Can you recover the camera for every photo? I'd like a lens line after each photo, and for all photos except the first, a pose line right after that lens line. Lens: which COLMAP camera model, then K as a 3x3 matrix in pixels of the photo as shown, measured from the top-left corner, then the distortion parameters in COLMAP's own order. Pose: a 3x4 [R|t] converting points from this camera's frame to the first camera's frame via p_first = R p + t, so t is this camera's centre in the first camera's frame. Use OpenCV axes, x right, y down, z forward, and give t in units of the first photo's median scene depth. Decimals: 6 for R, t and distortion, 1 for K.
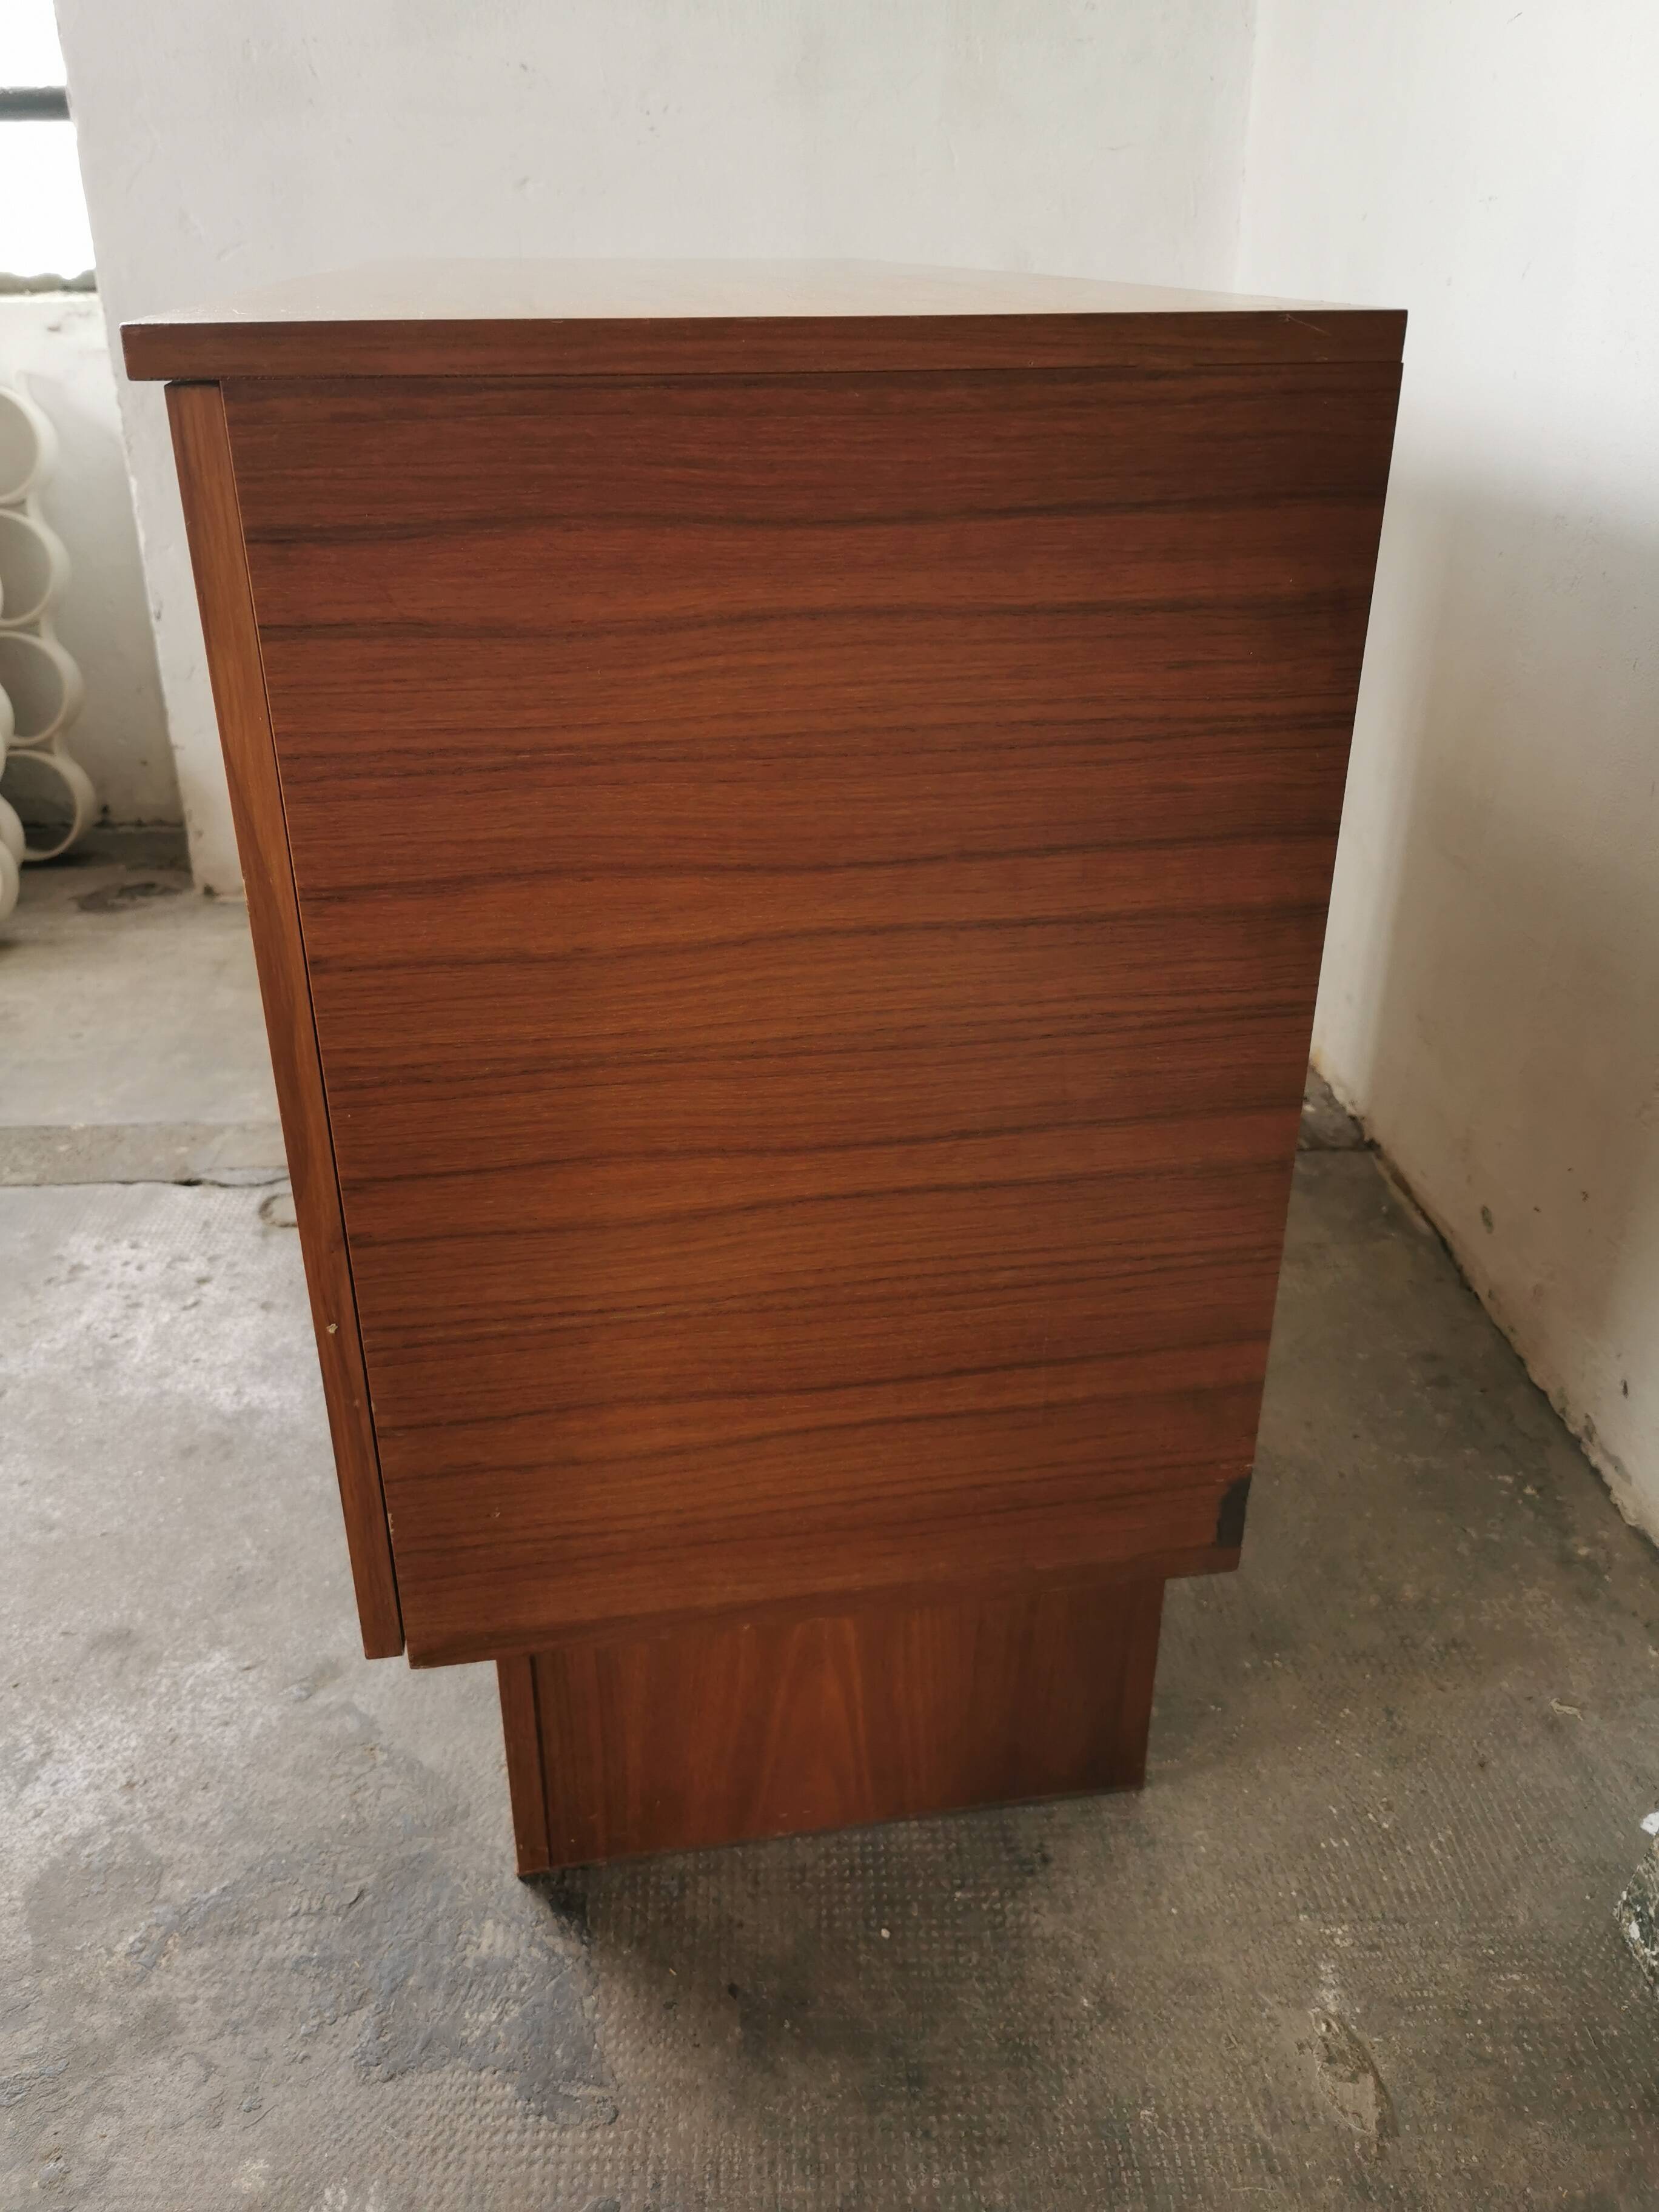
lens RADIAL K [[1774.2, 0, 823.1], [0, 1774.2, 1110.3], [0, 0, 1]] dist [0.067073, 0.000123]
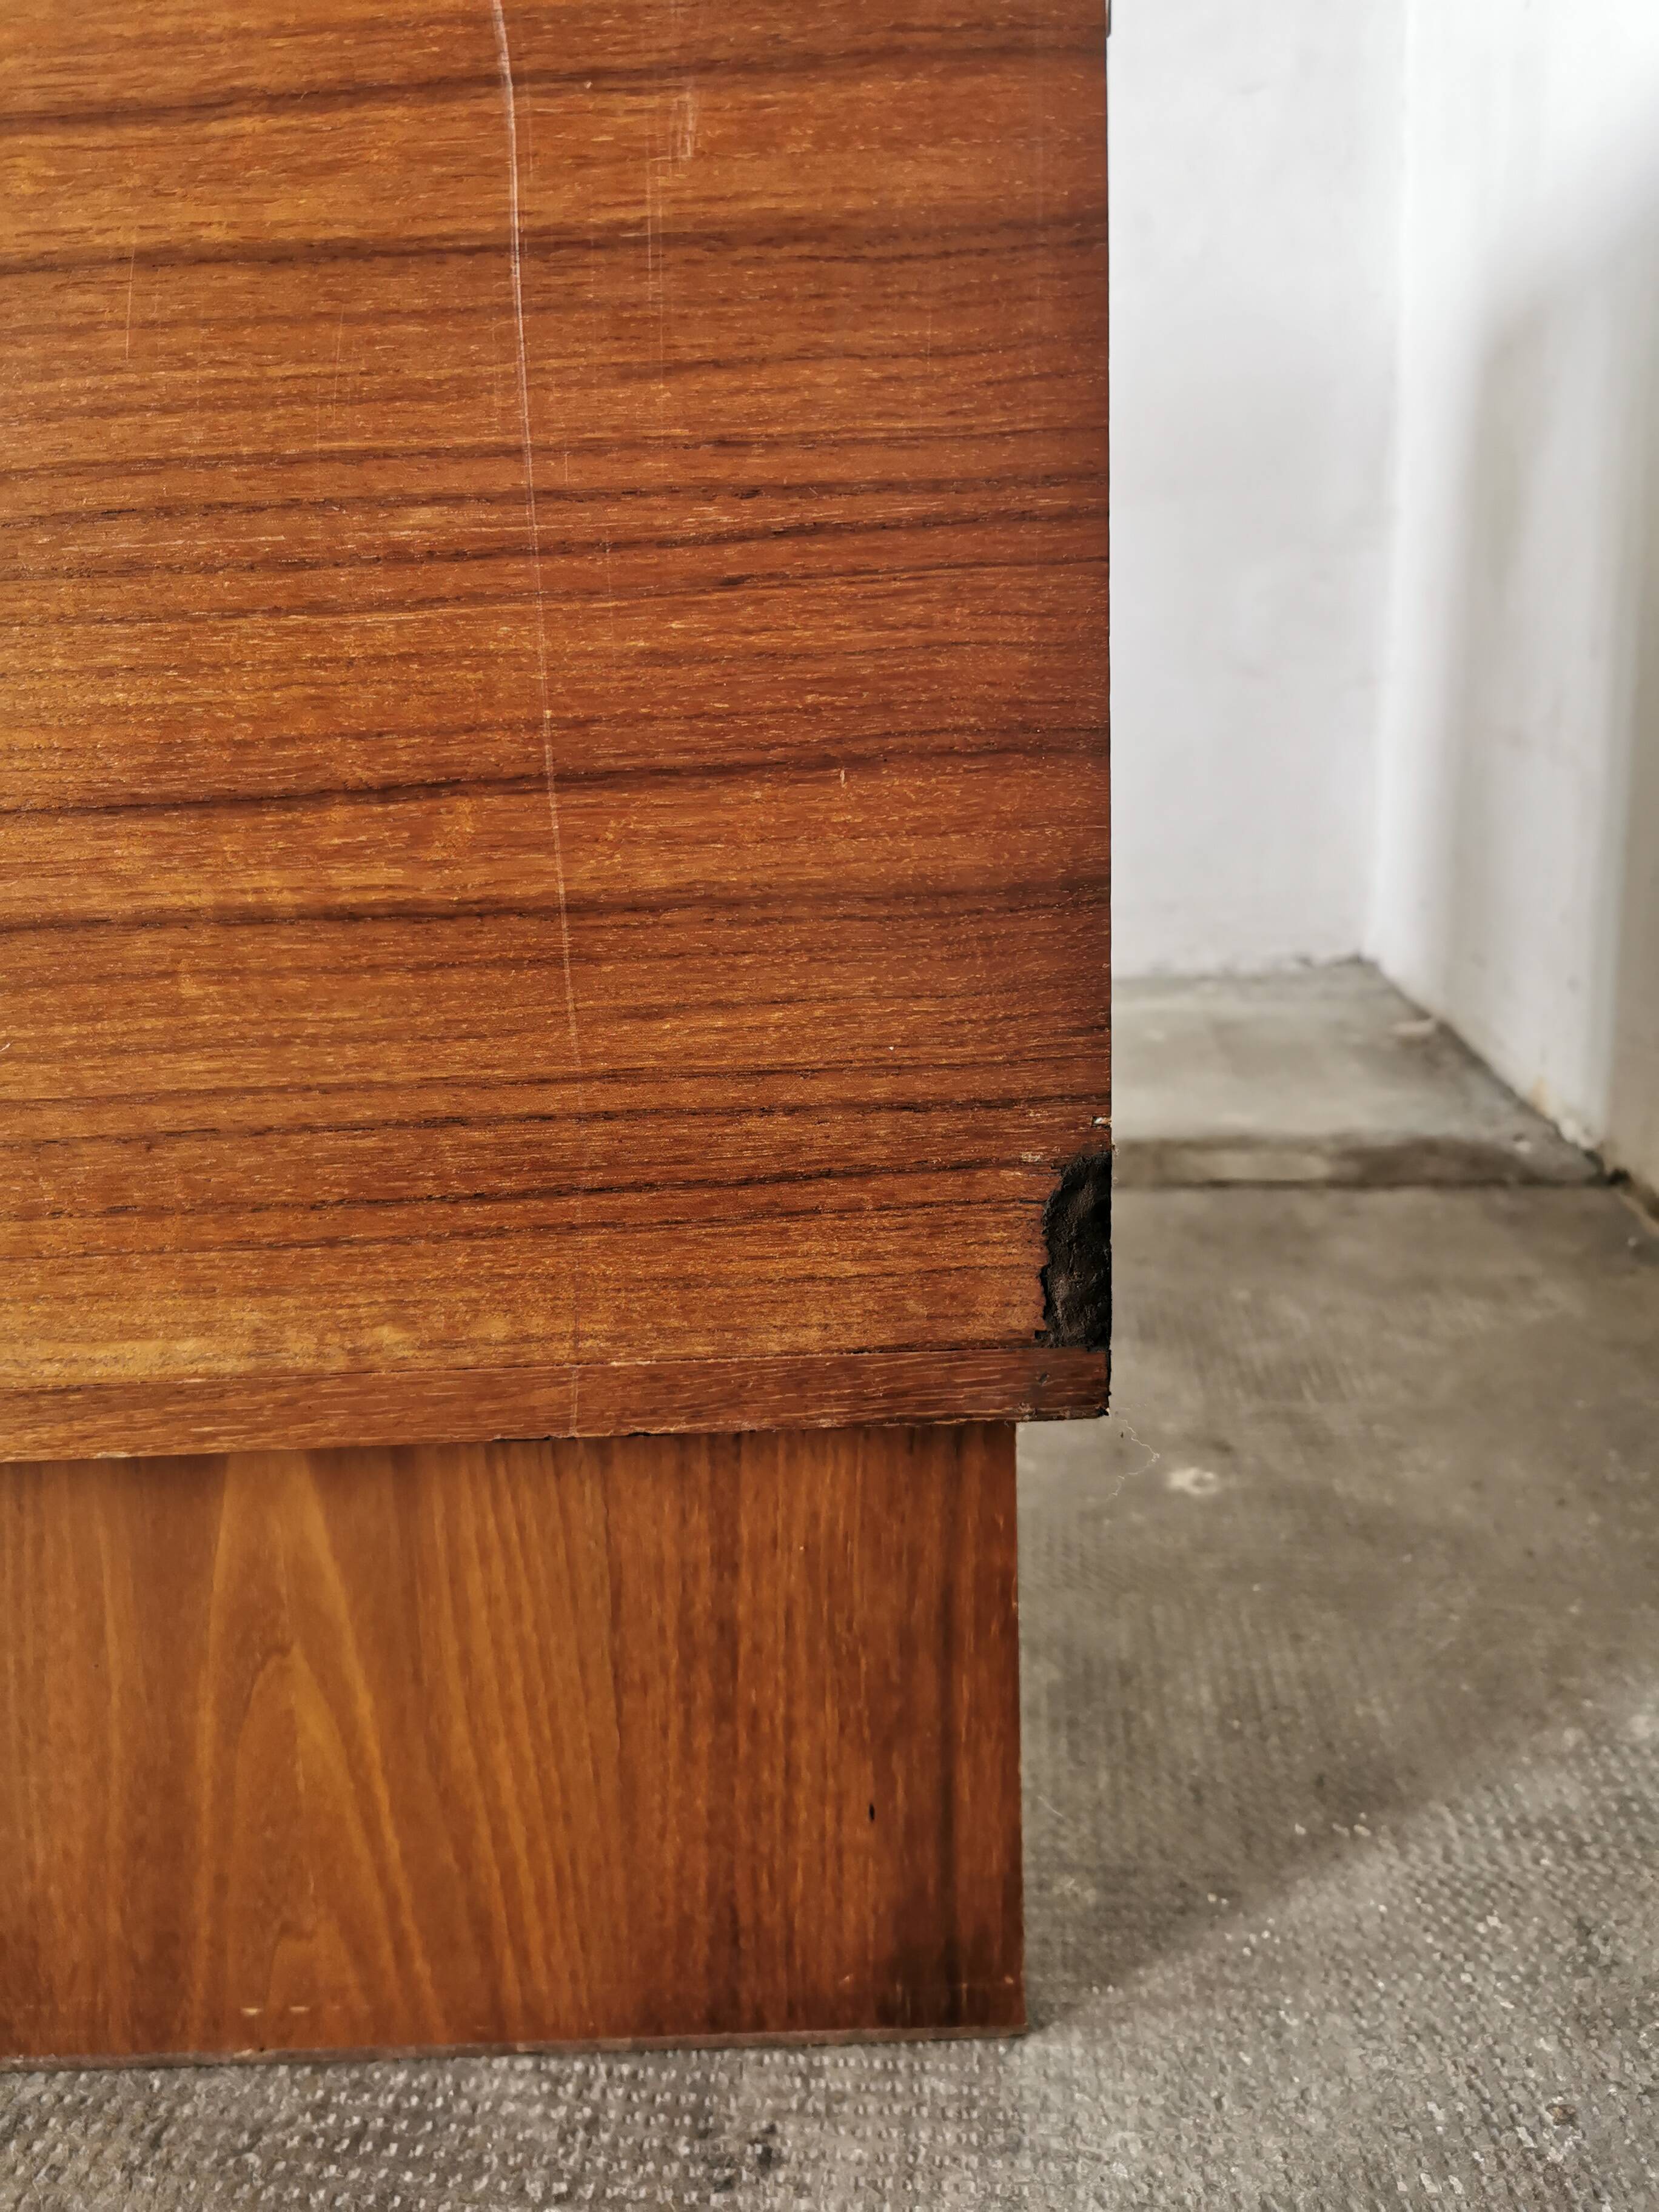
lens RADIAL K [[1752.2, 0, 829.5], [0, 1752.2, 1106.0], [0, 0, 1]] dist [0.018260, -0.044589]
pose [[0.984979, -0.001063, -0.172672, 0.213886], [-0.037952, 0.974196, -0.222488, 0.251822], [0.168453, 0.225700, 0.959522, 0.509513]]
